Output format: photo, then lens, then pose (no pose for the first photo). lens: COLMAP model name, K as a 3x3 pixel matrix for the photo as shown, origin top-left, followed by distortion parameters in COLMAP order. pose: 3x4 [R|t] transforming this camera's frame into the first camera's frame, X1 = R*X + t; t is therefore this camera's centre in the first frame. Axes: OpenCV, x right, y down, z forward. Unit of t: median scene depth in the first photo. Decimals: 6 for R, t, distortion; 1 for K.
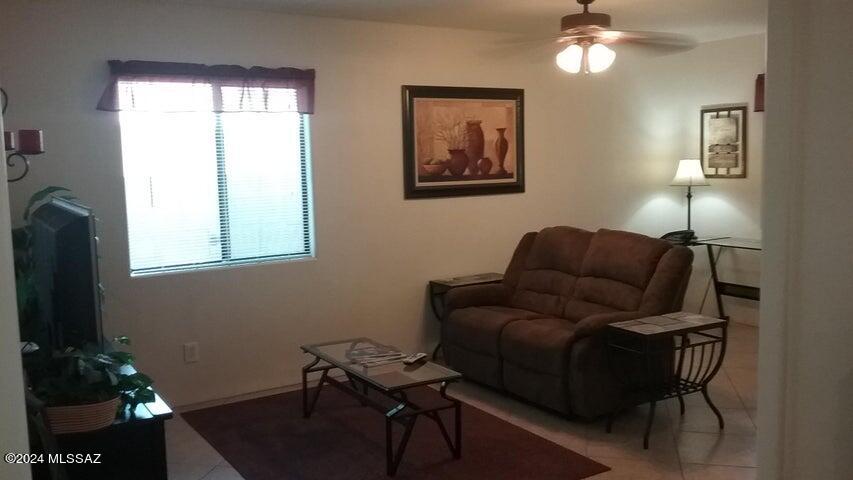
lens RADIAL K [[764.6, 0, 422.9], [0, 764.6, 236.6], [0, 0, 1]] dist [0.011189, -0.026206]
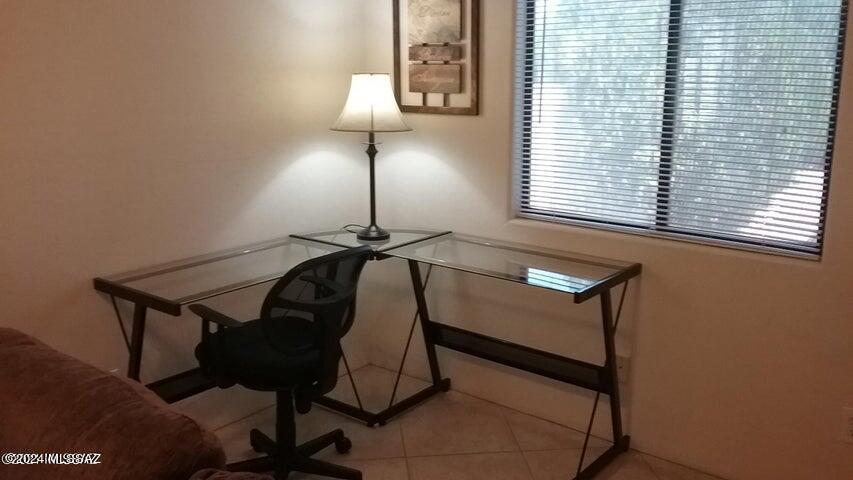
lens RADIAL K [[764.6, 0, 424.9], [0, 764.6, 242.2], [0, 0, 1]] dist [0.011189, -0.026206]
pose [[0.929722, -0.056292, 0.363935, 0.201017], [0.009978, 0.991736, 0.127906, -0.057724], [-0.368128, -0.115285, 0.922600, 0.538616]]
